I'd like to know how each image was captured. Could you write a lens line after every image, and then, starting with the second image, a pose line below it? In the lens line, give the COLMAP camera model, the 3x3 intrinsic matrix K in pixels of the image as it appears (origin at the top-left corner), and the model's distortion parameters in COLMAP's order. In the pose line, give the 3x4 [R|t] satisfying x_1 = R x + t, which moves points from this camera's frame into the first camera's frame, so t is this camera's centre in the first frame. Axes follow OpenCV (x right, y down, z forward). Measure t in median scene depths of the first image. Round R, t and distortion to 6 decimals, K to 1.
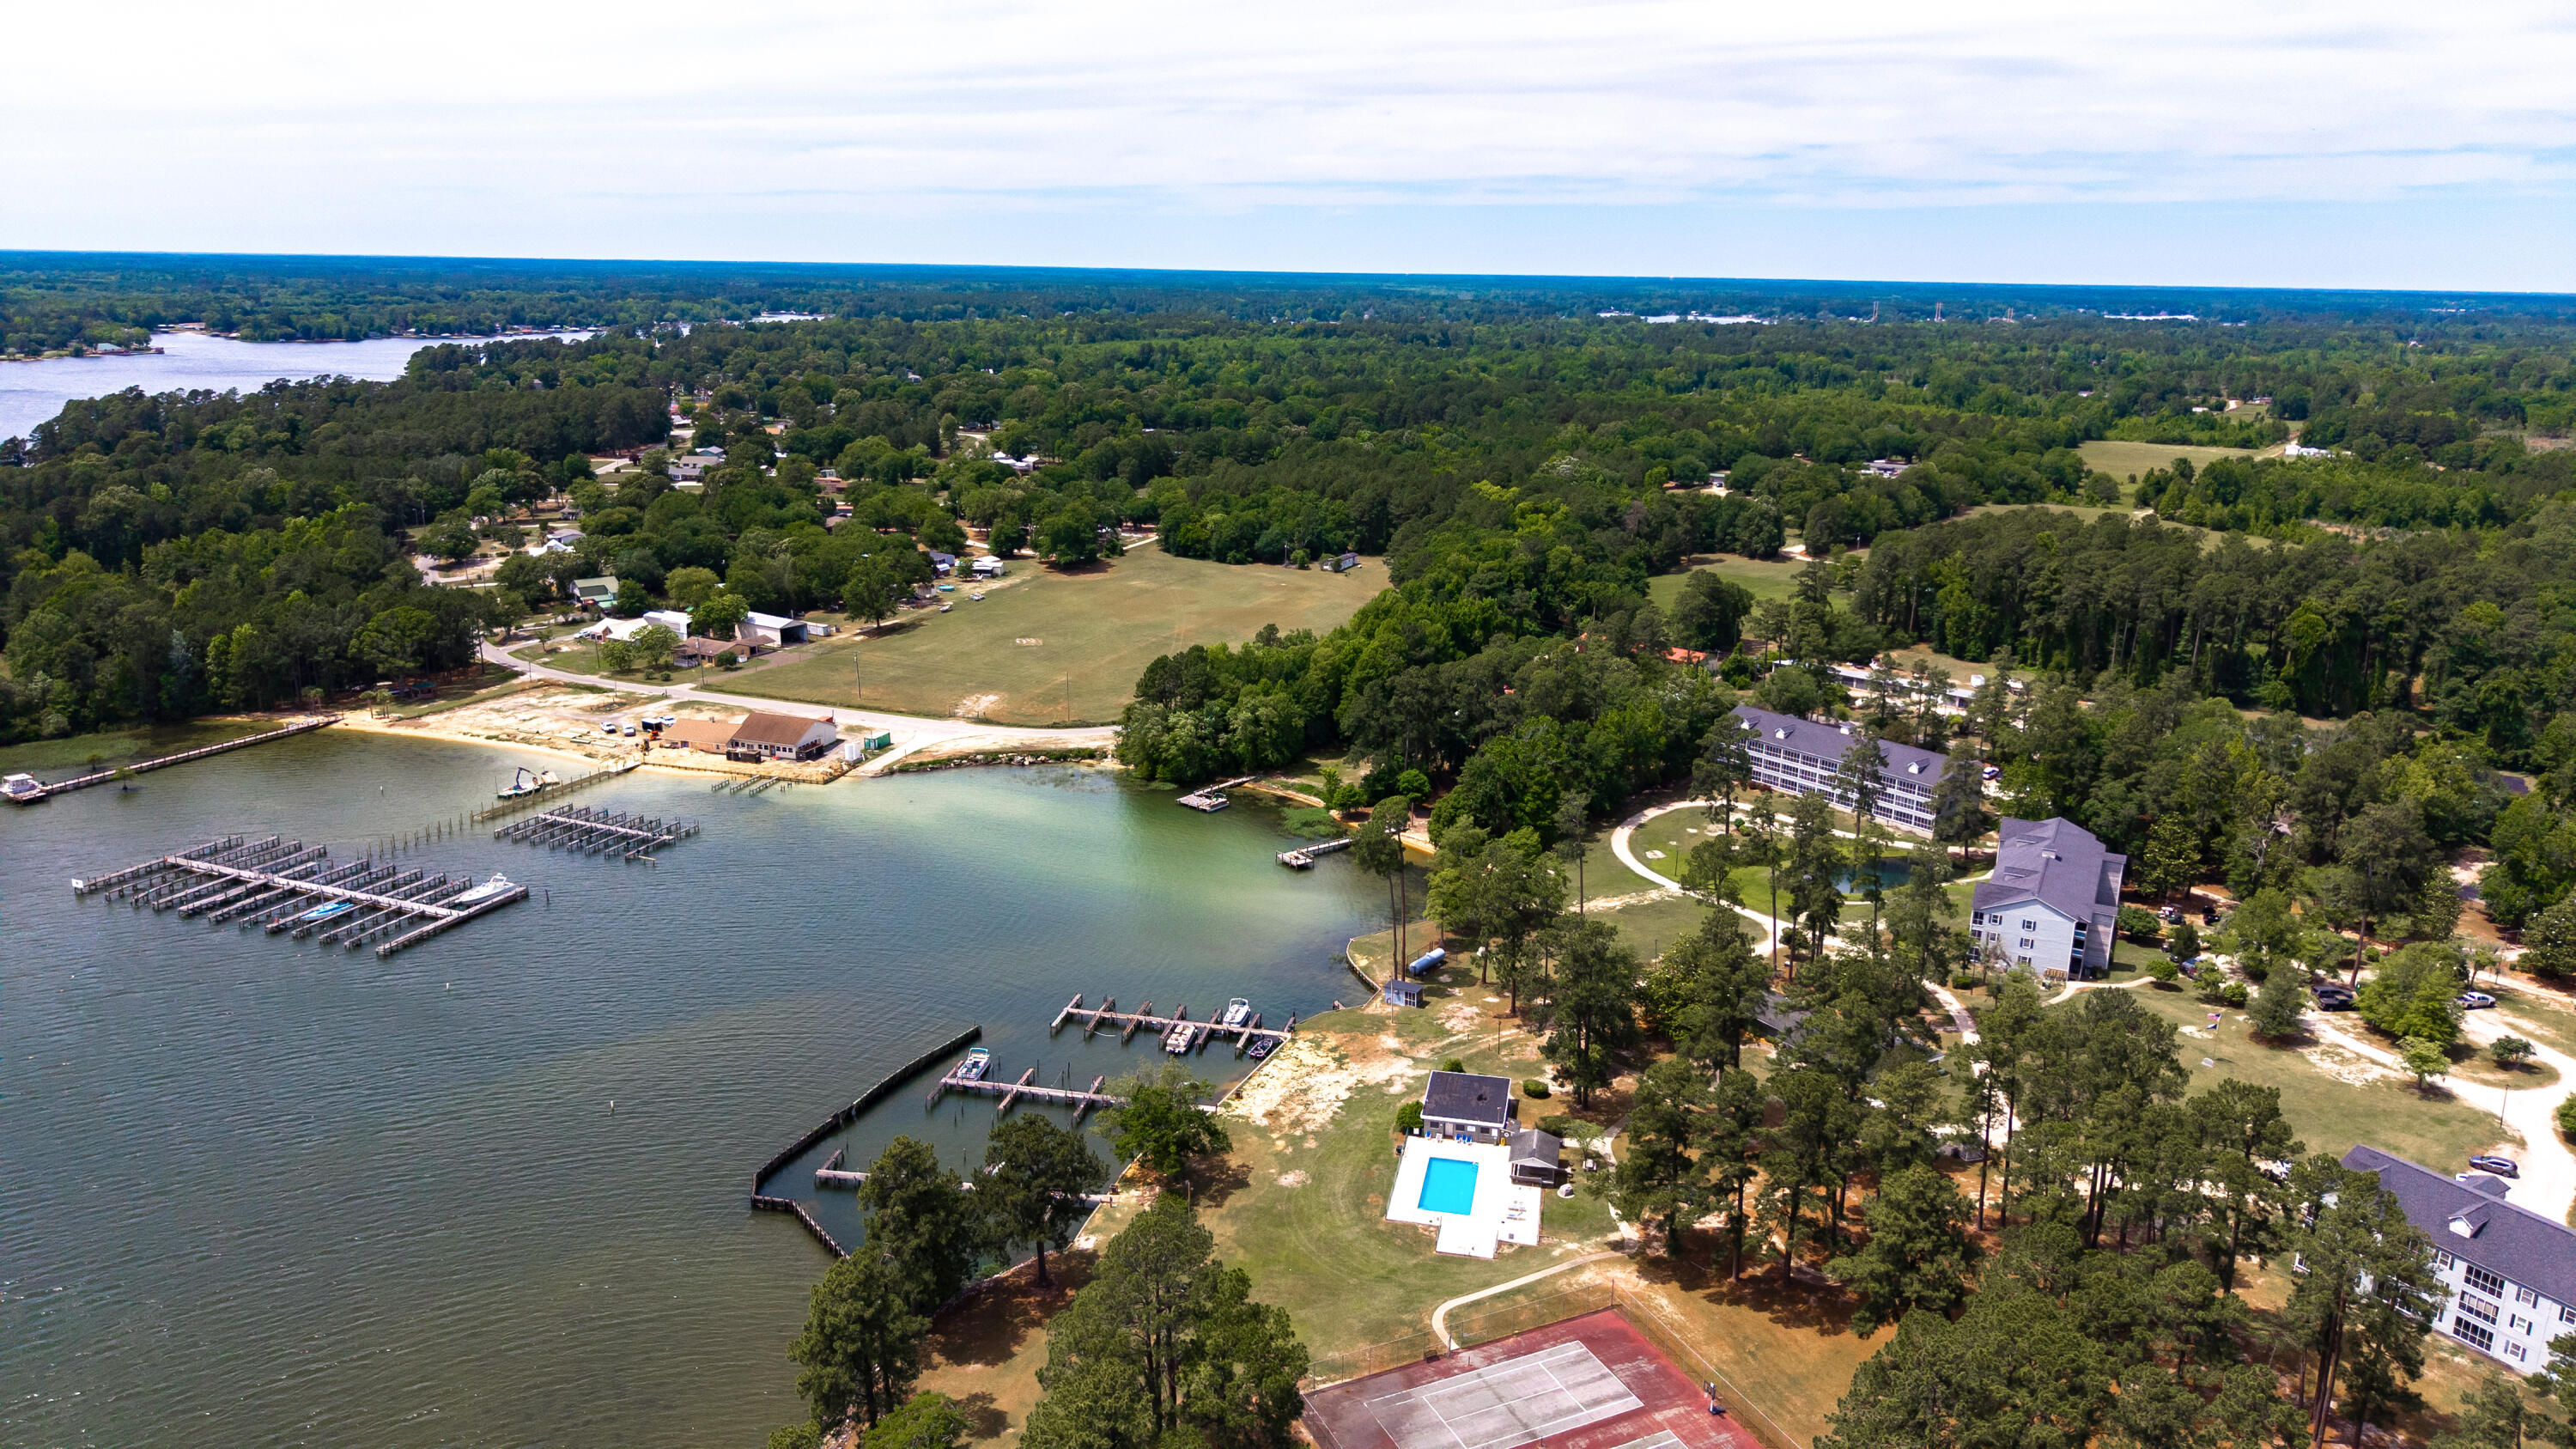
lens RADIAL K [[1692.8, 0, 1306.7], [0, 1692.8, 720.7], [0, 0, 1]] dist [0.067102, -0.095113]
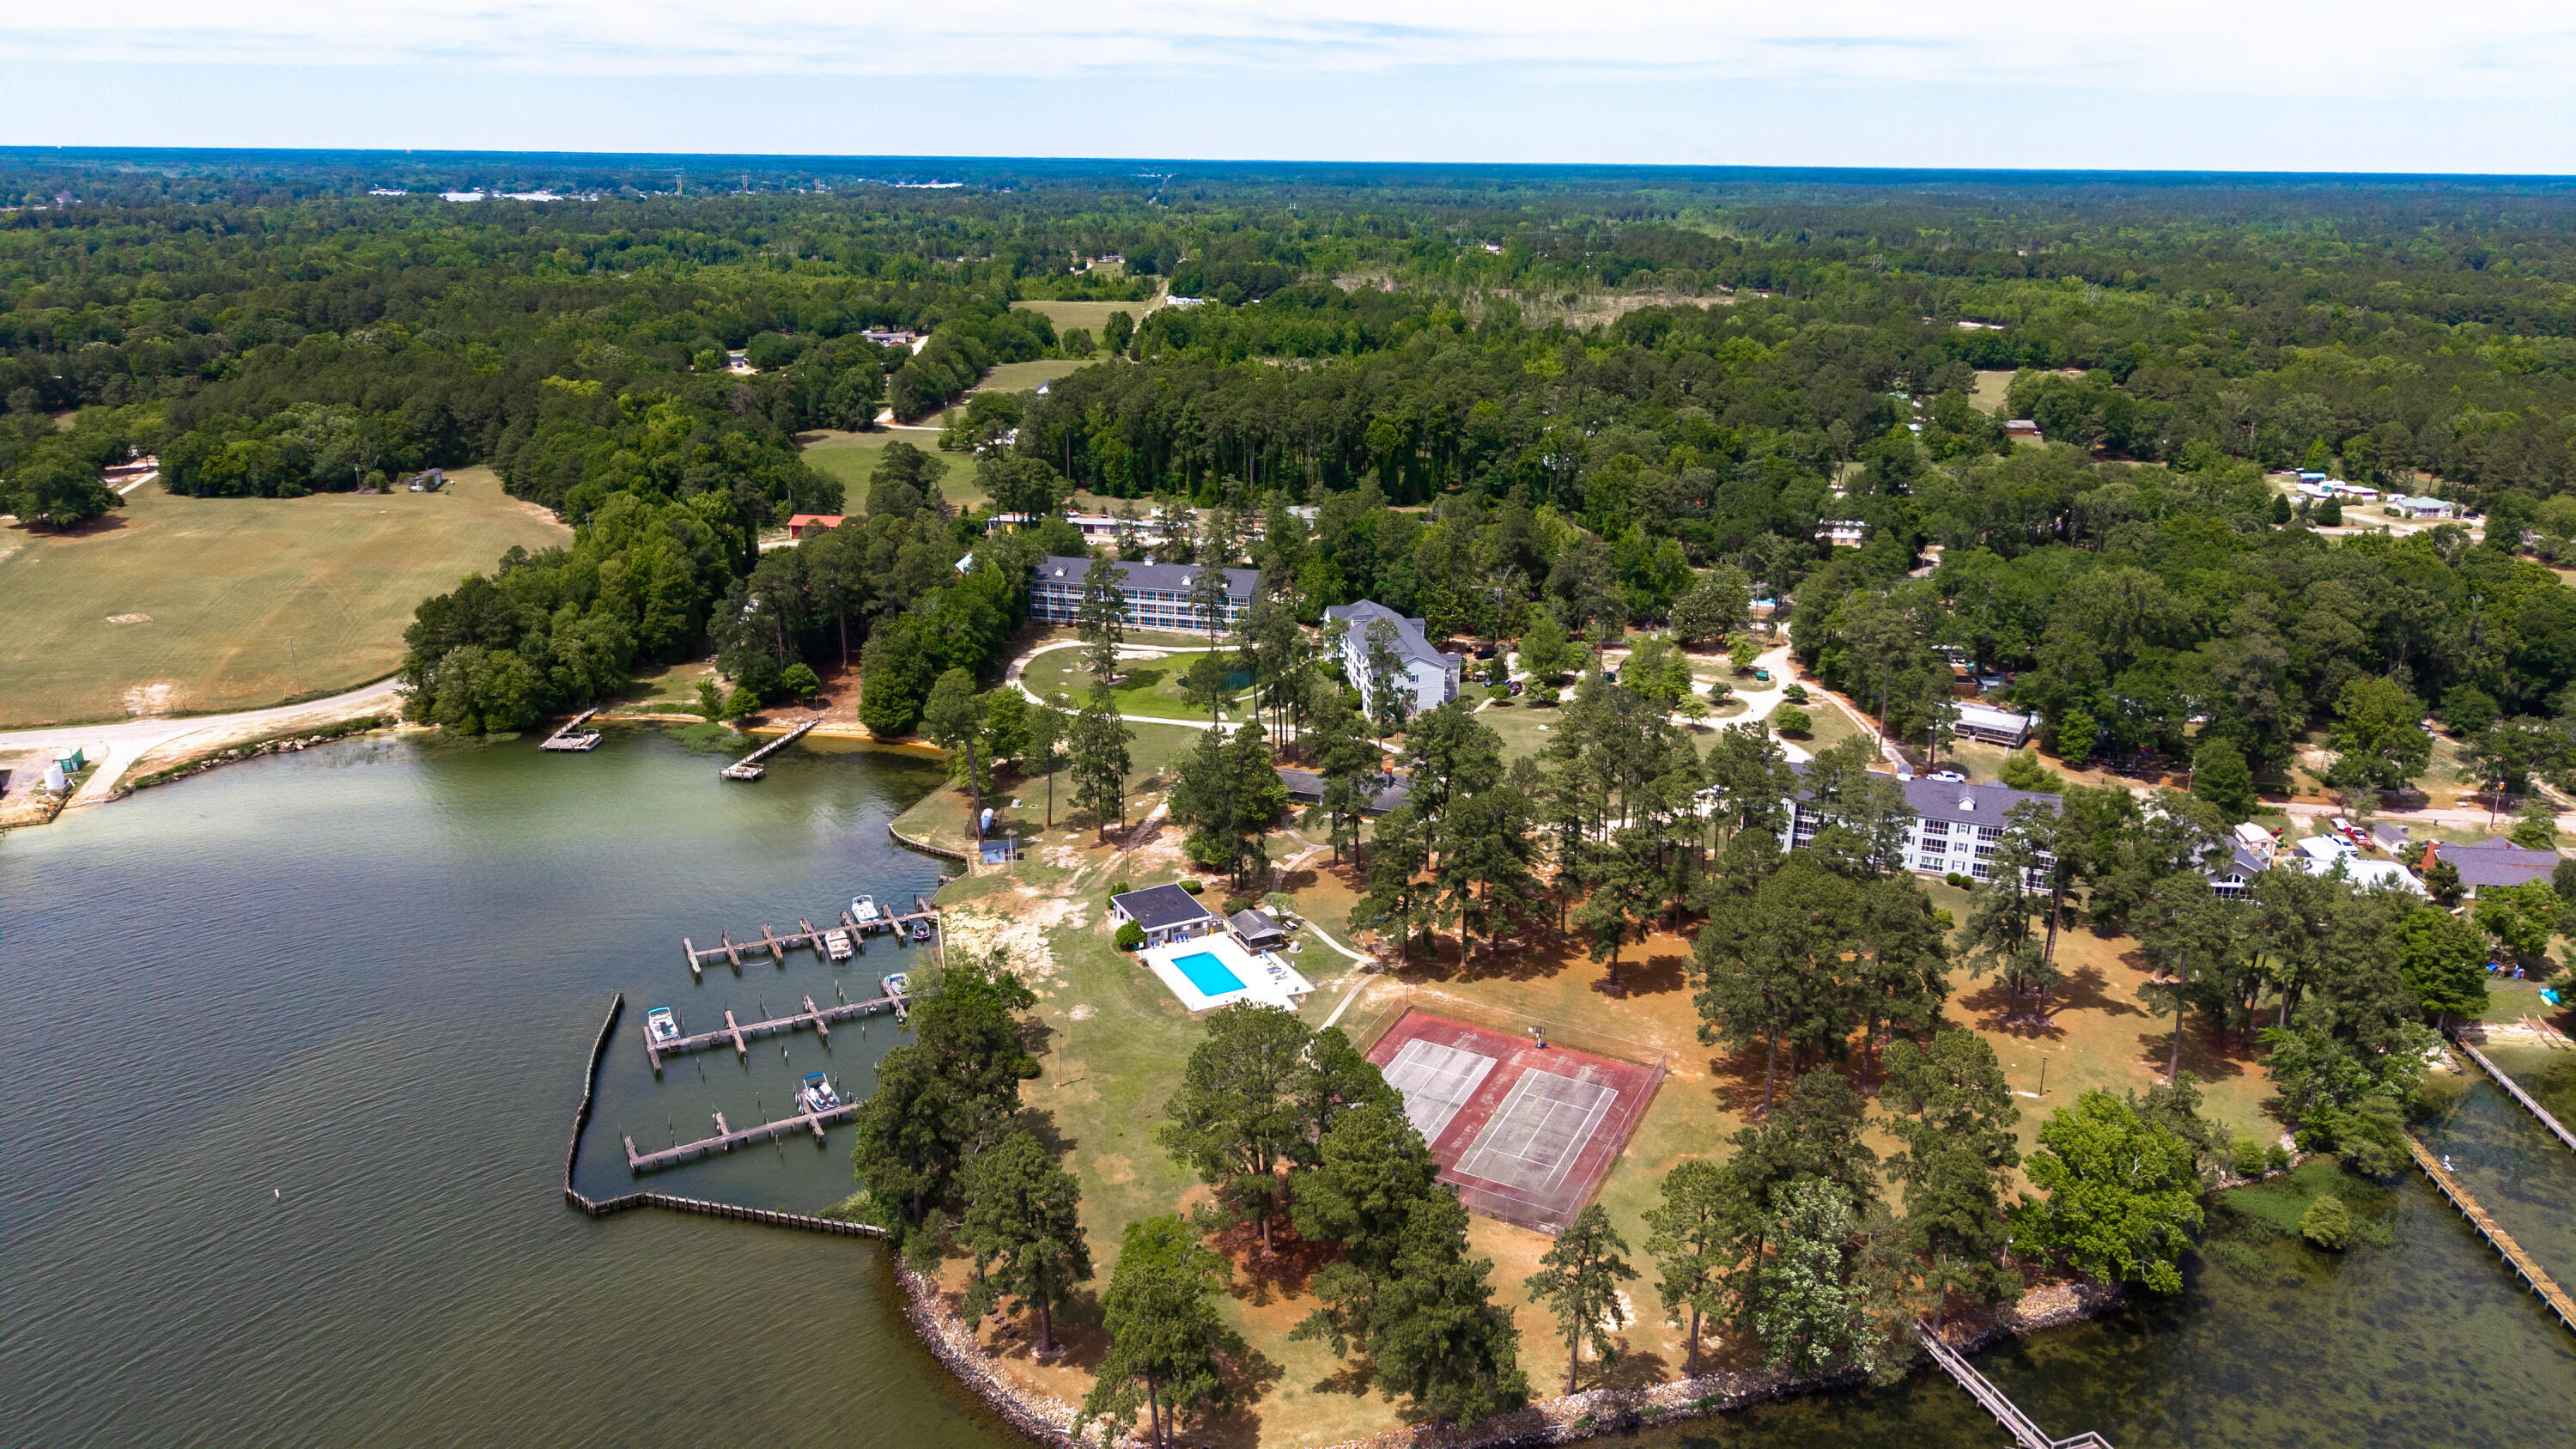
lens RADIAL K [[1692.8, 0, 1306.7], [0, 1692.8, 720.7], [0, 0, 1]] dist [0.067102, -0.095113]
pose [[0.783608, -0.201938, 0.587520, -0.277761], [0.160609, 0.979397, 0.122419, -0.011670], [-0.600136, -0.001568, 0.799896, 0.030200]]
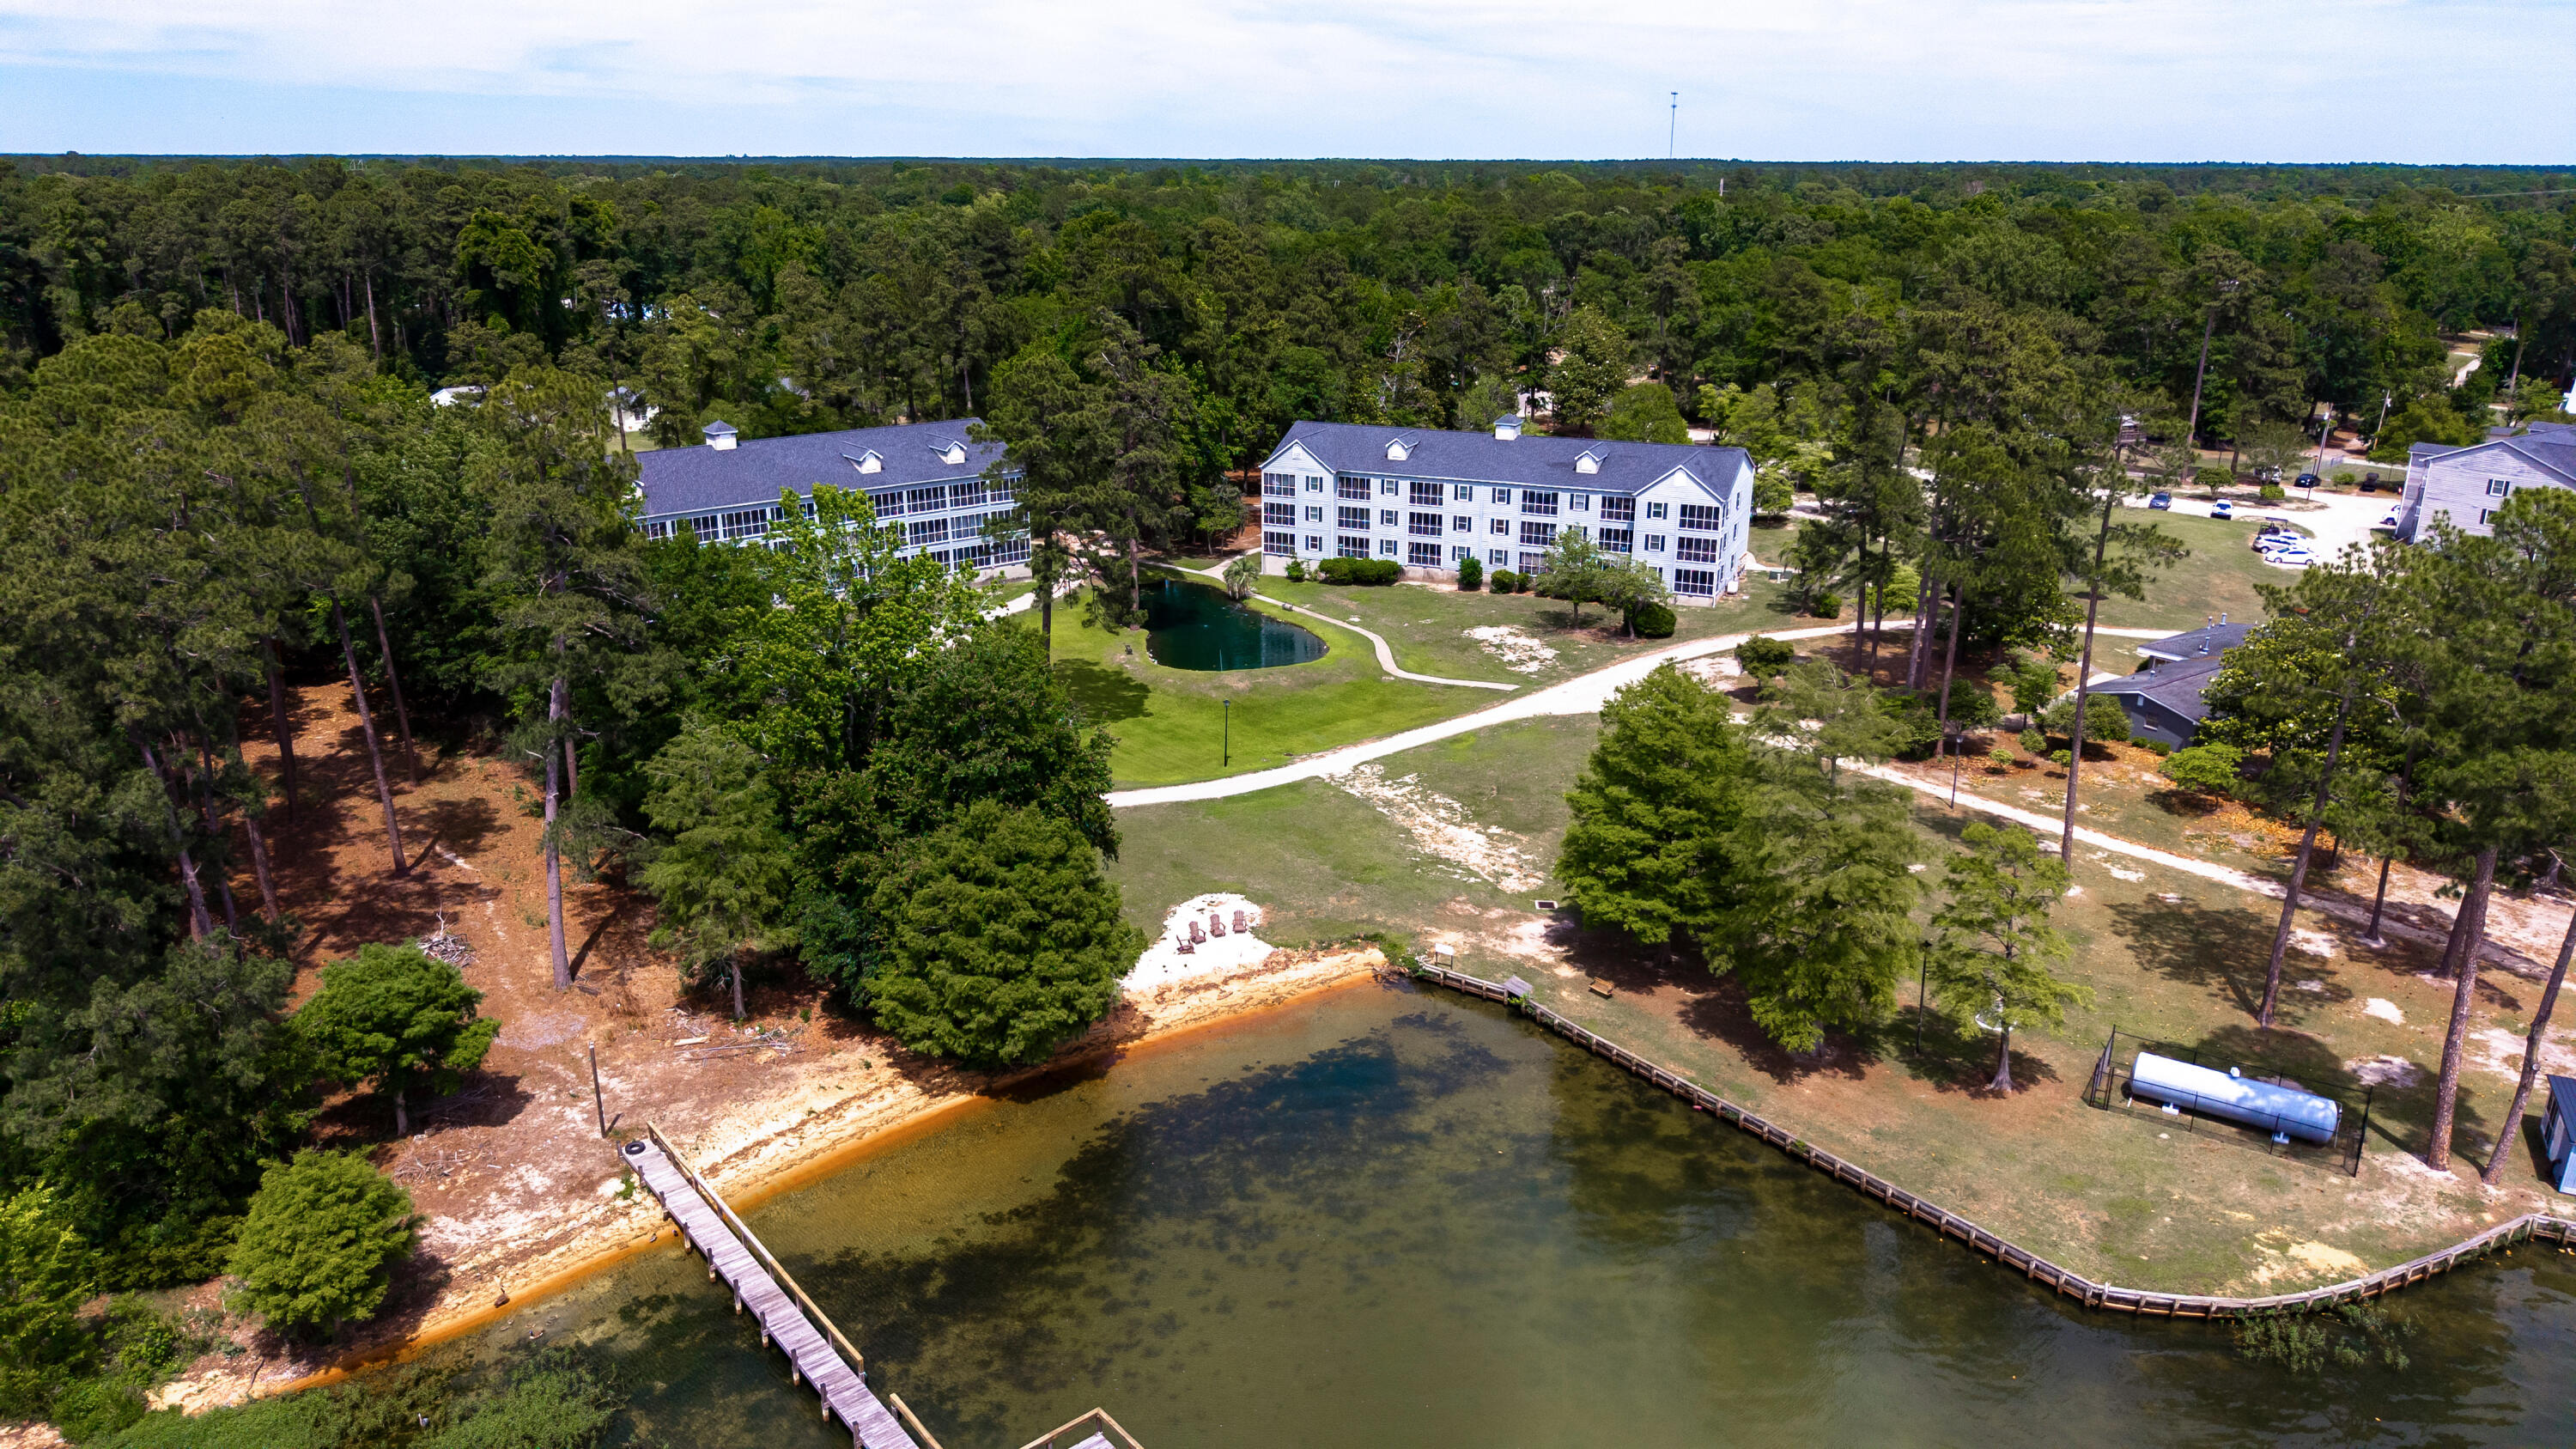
lens RADIAL K [[1717.5, 0, 1288.0], [0, 1717.5, 724.5], [0, 0, 1]] dist [0.058092, -0.074180]
pose [[-0.037944, -0.329008, 0.943565, -0.125976], [0.255998, 0.909533, 0.327436, -0.035394], [-0.965932, 0.253974, 0.049714, 0.828647]]
